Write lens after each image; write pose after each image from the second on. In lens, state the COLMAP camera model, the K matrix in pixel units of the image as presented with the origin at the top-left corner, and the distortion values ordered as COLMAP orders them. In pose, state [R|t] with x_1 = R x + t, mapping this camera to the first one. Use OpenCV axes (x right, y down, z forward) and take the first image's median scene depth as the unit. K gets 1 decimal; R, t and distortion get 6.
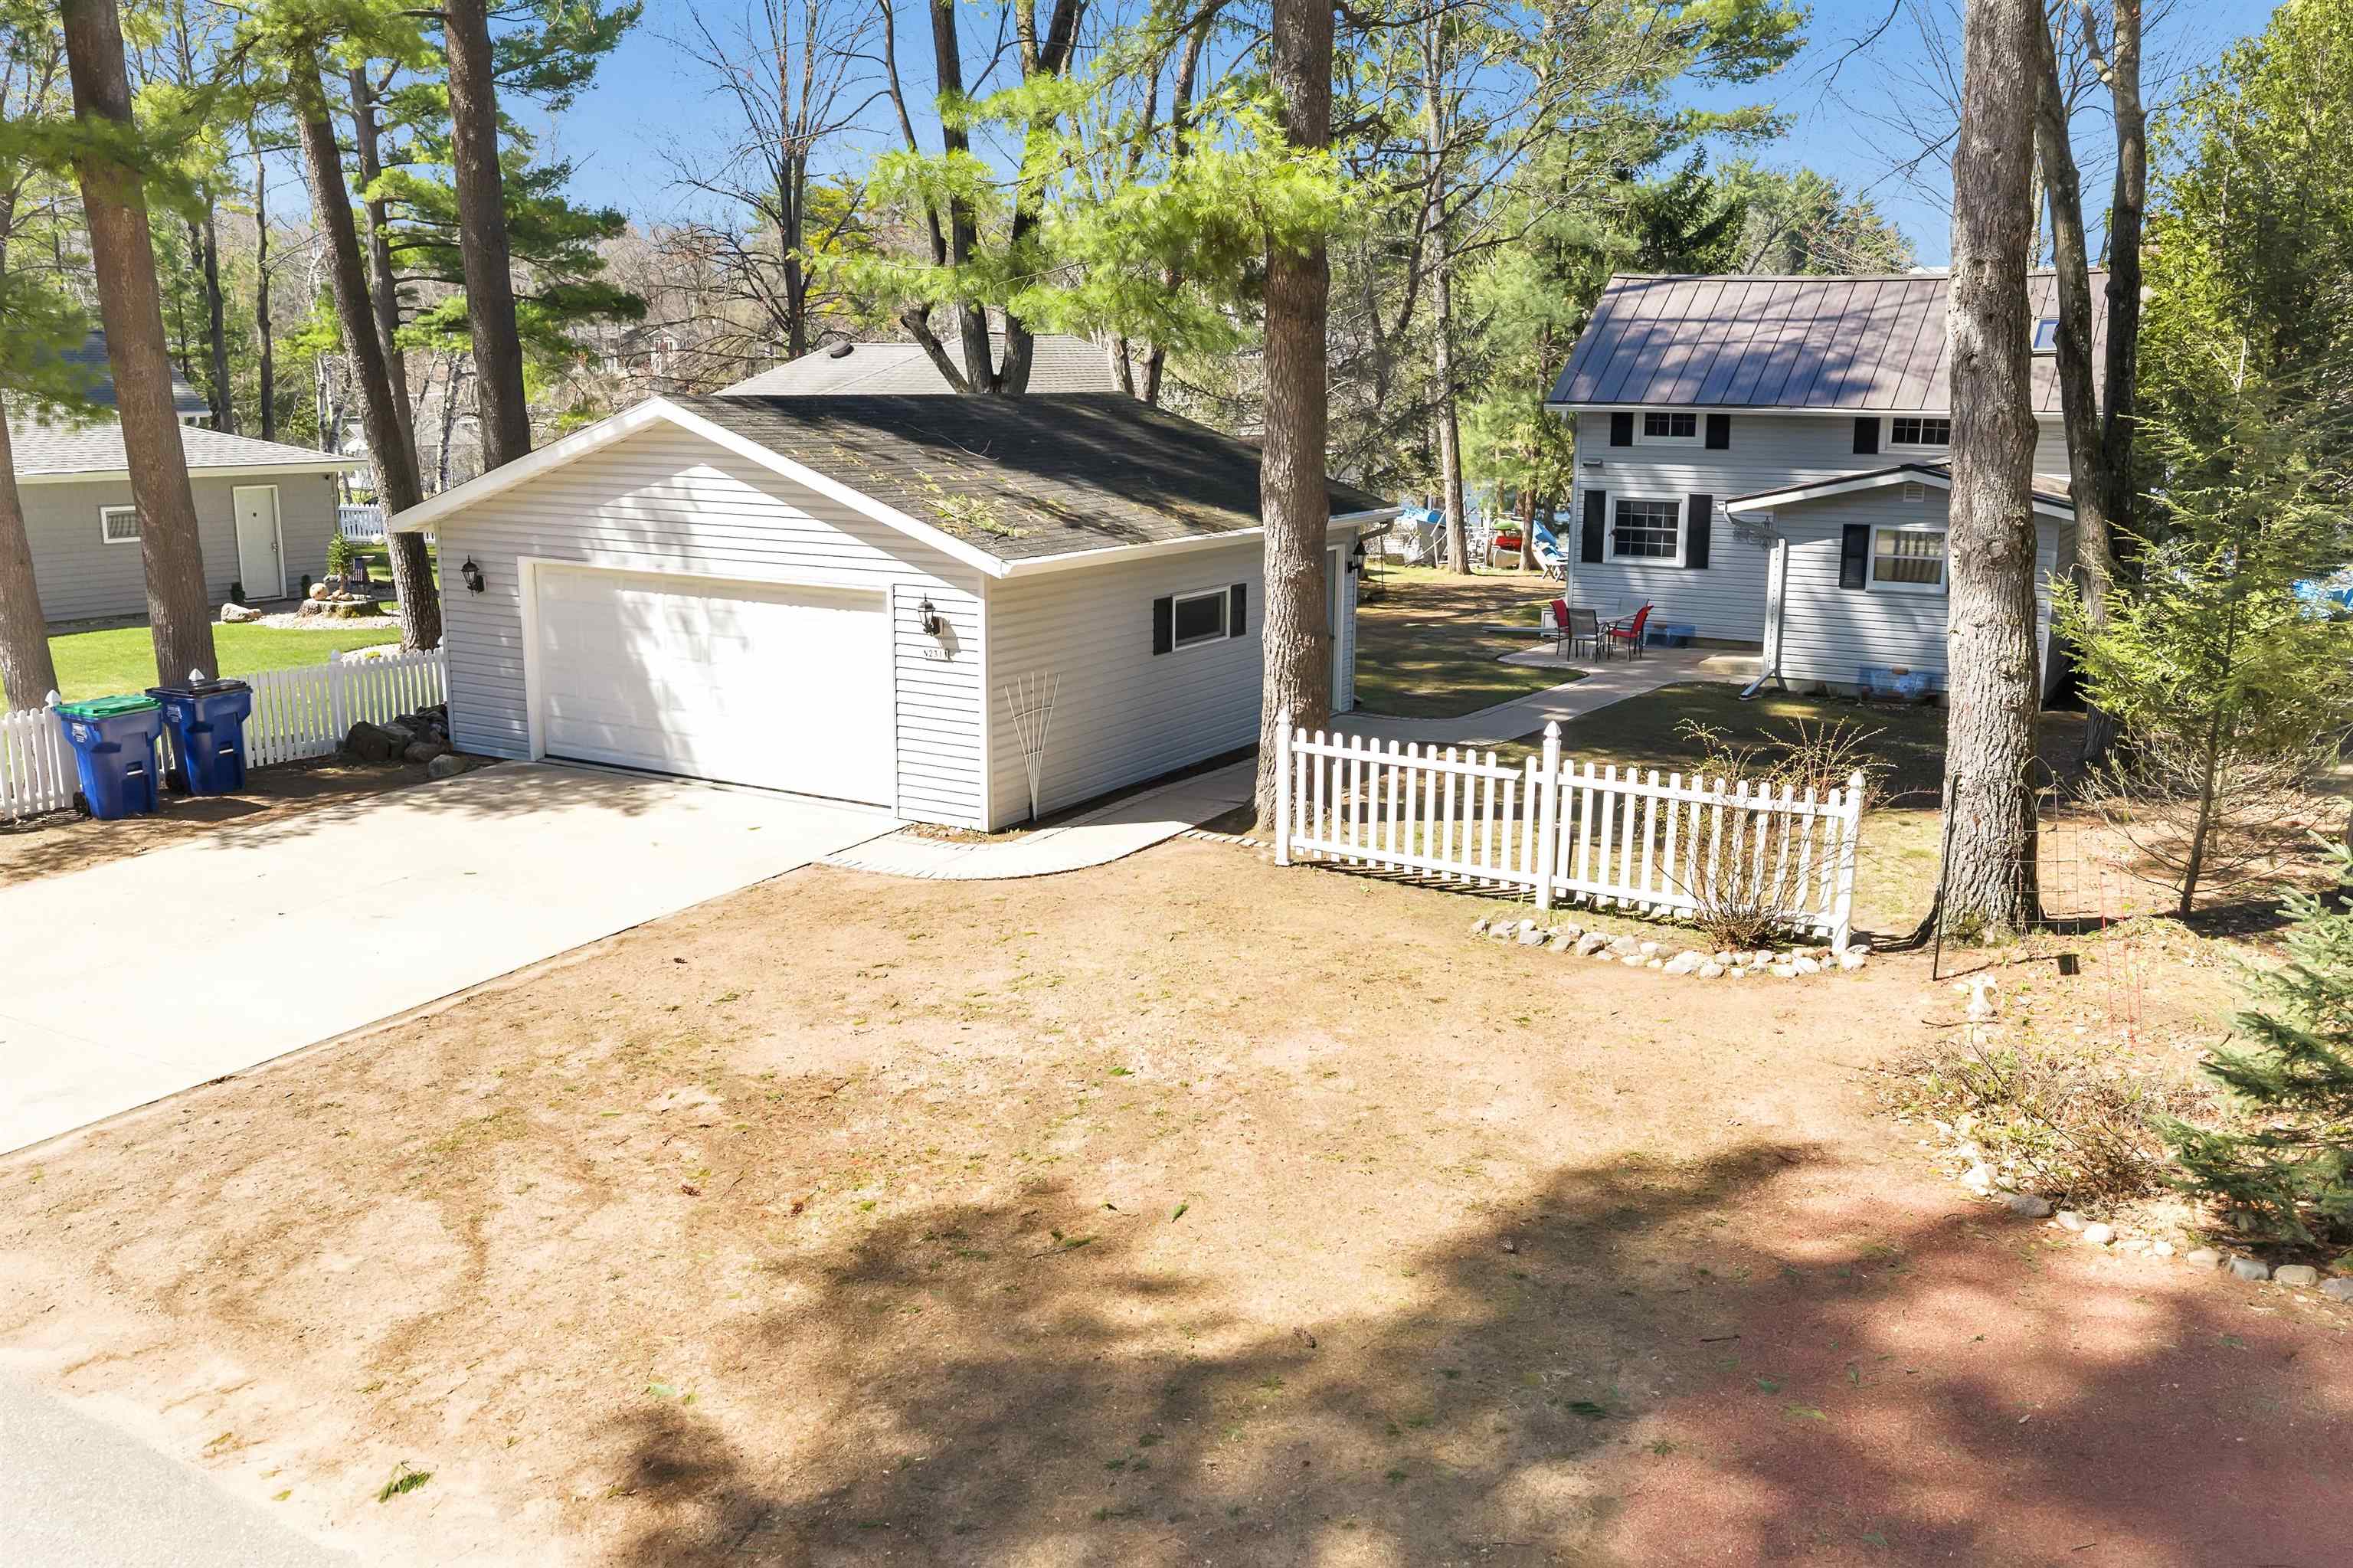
lens RADIAL K [[1868.7, 0, 1180.5], [0, 1868.7, 823.5], [0, 0, 1]] dist [0.003665, -0.058182]
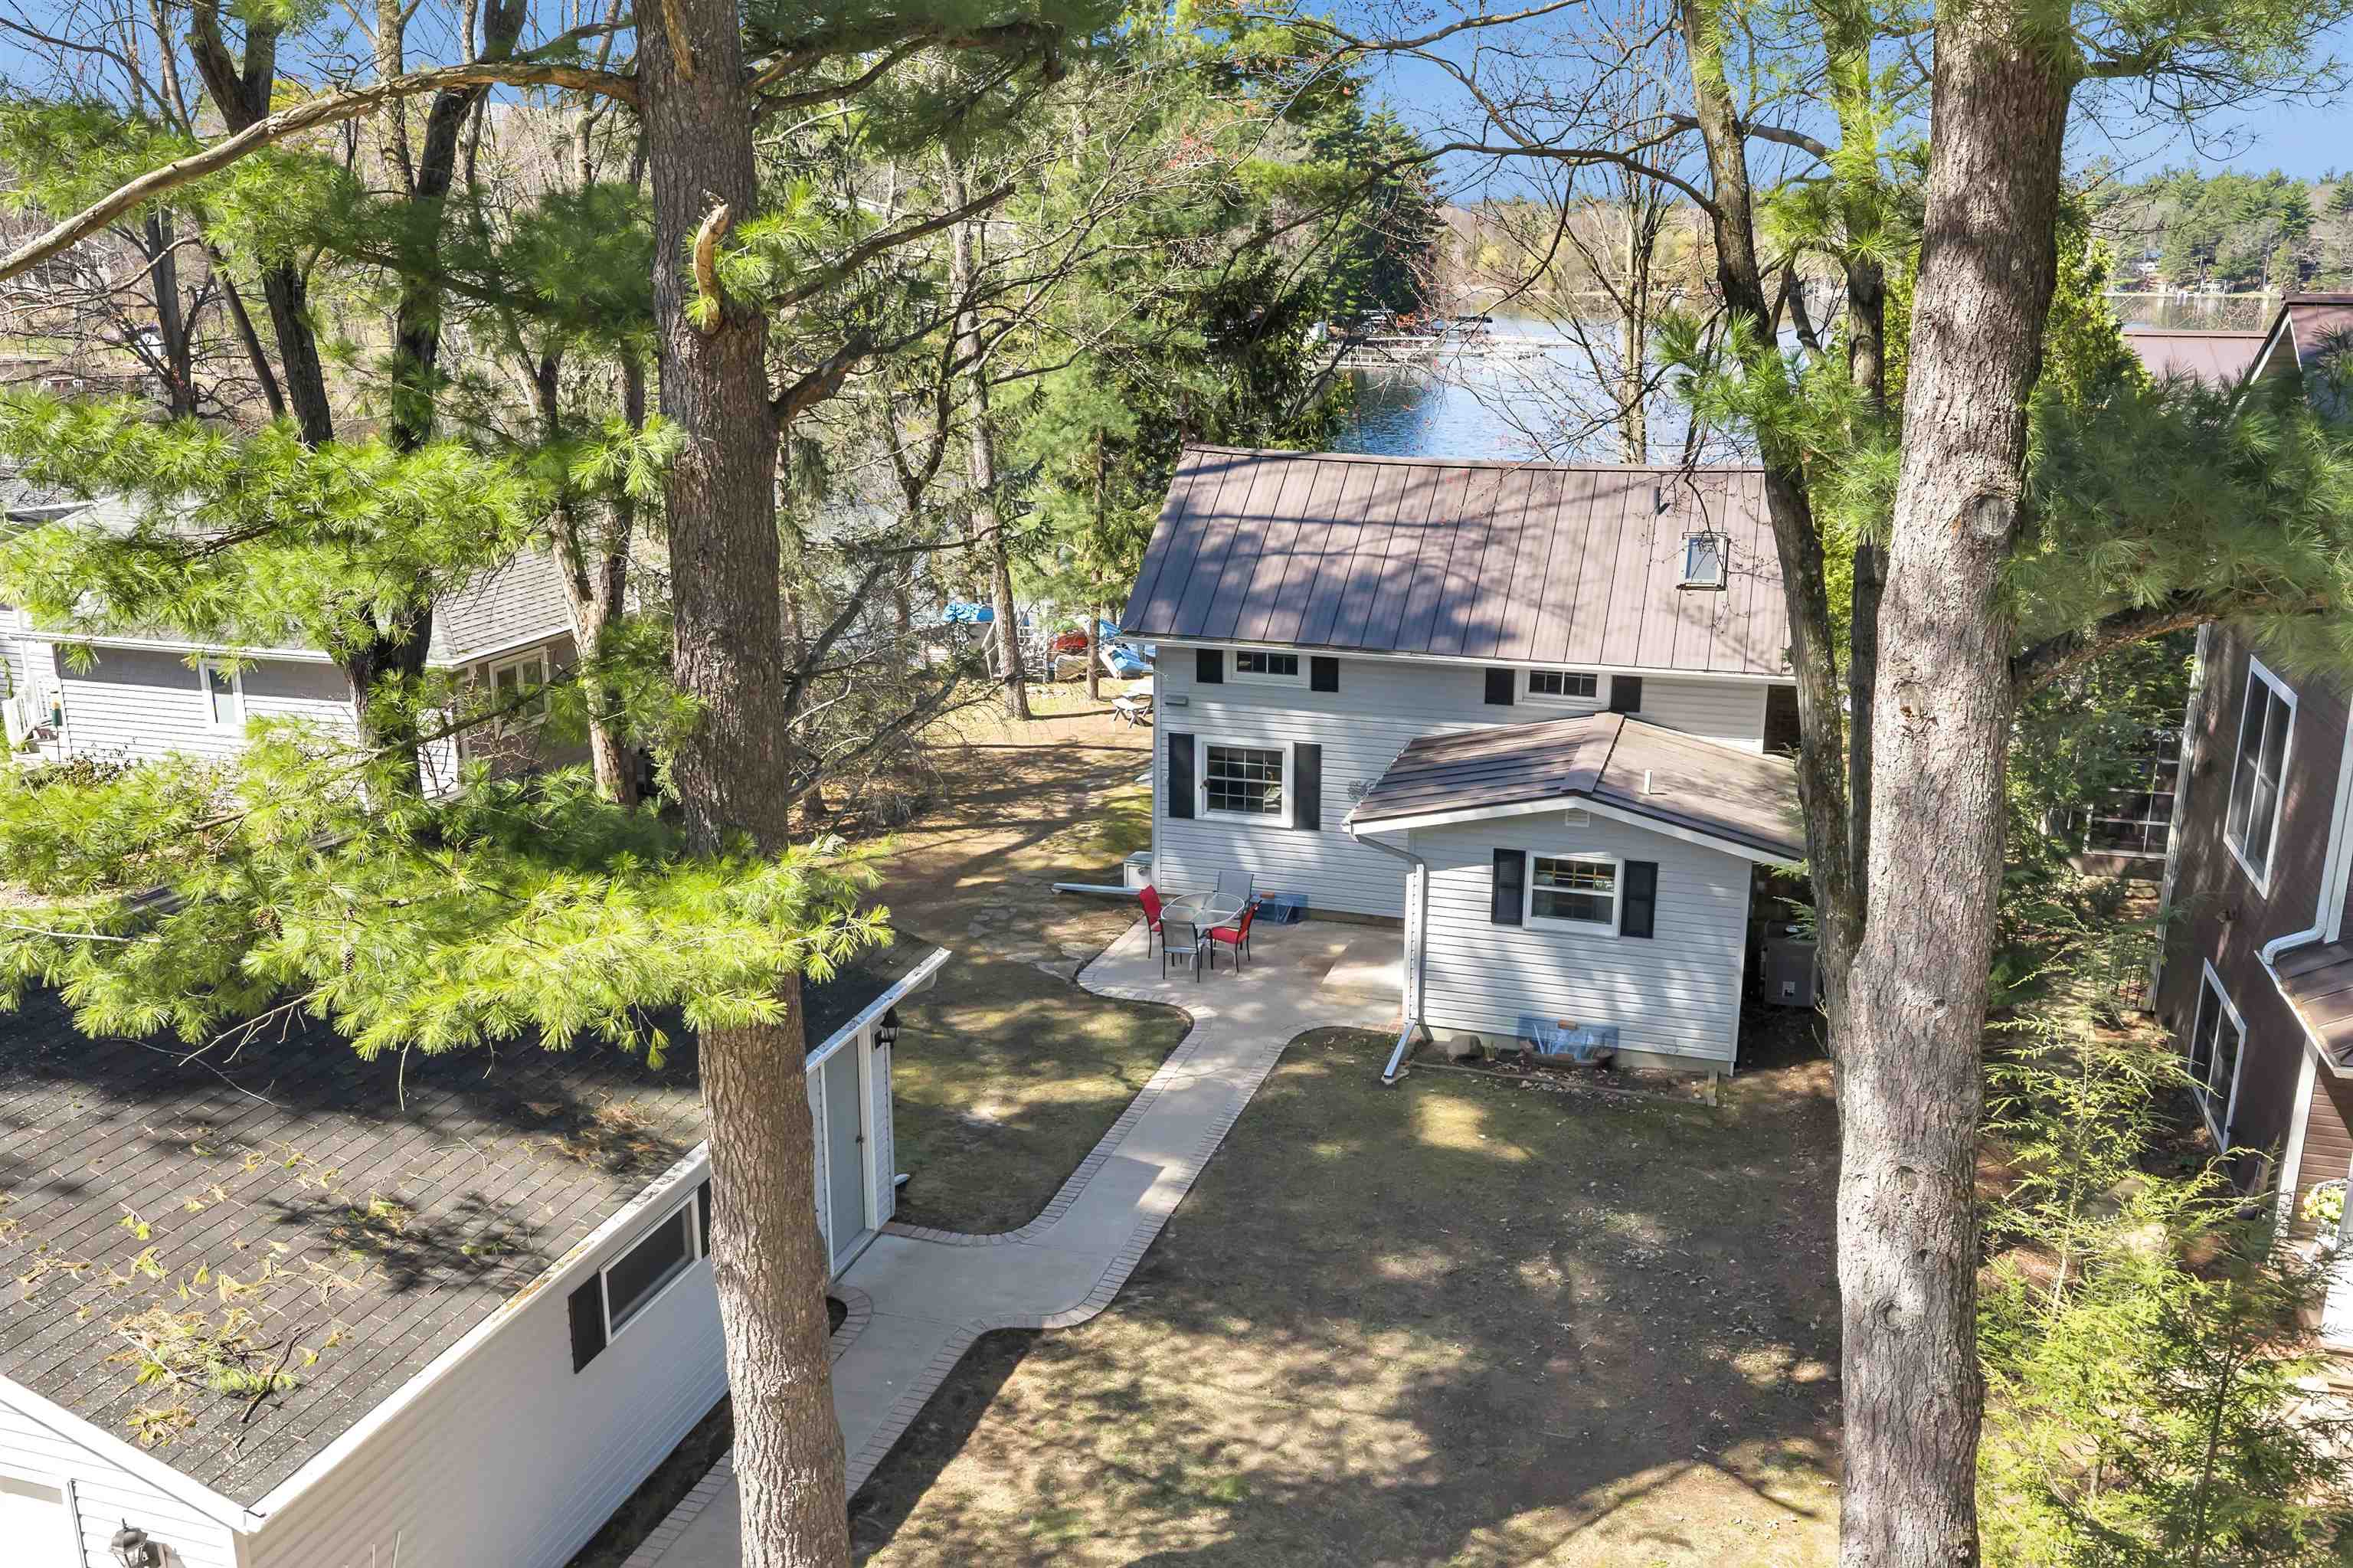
lens RADIAL K [[1883.4, 0, 1176.5], [0, 1883.4, 784.0], [0, 0, 1]] dist [0.043100, -0.068546]
pose [[0.972575, -0.067397, 0.222613, 0.034853], [0.058322, 0.997186, 0.047099, -0.195474], [-0.225161, -0.032824, 0.973769, 0.197050]]
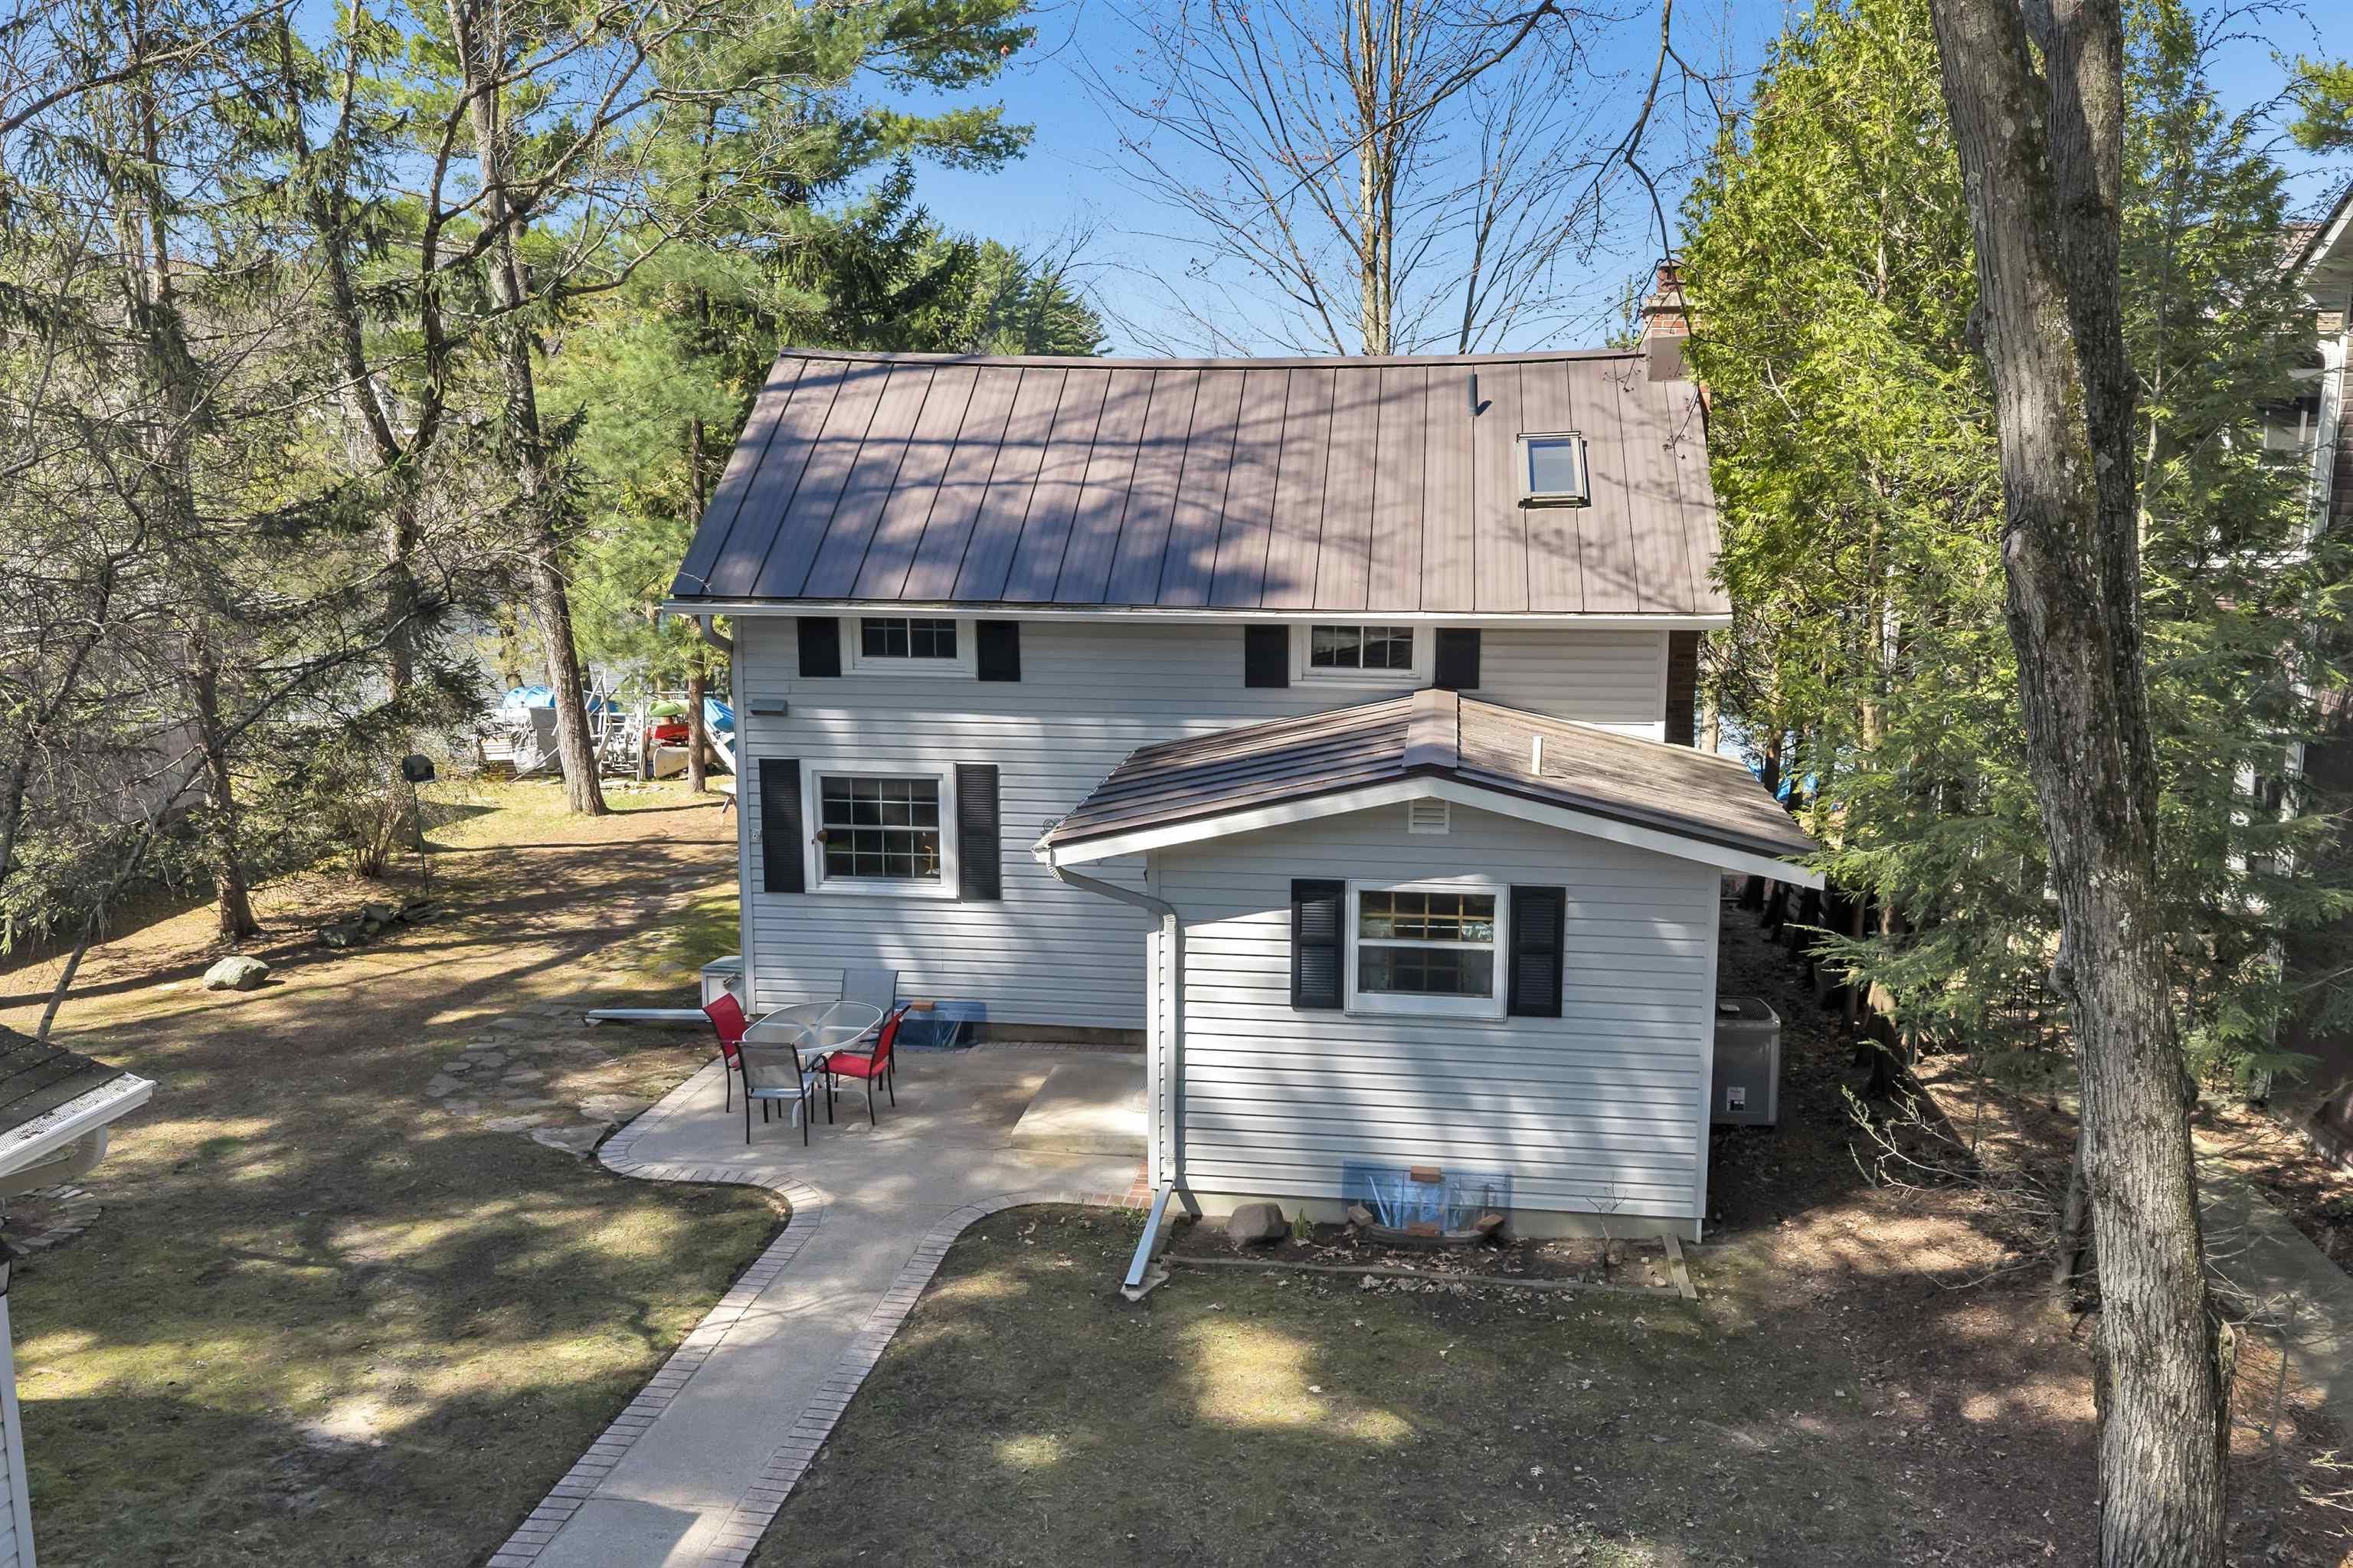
lens RADIAL K [[1883.4, 0, 1176.5], [0, 1883.4, 784.0], [0, 0, 1]] dist [0.043100, -0.068546]
pose [[0.918991, -0.074569, 0.387164, 0.118995], [0.095879, 0.994742, -0.035993, -0.141810], [-0.382444, 0.070198, 0.921308, 0.470099]]
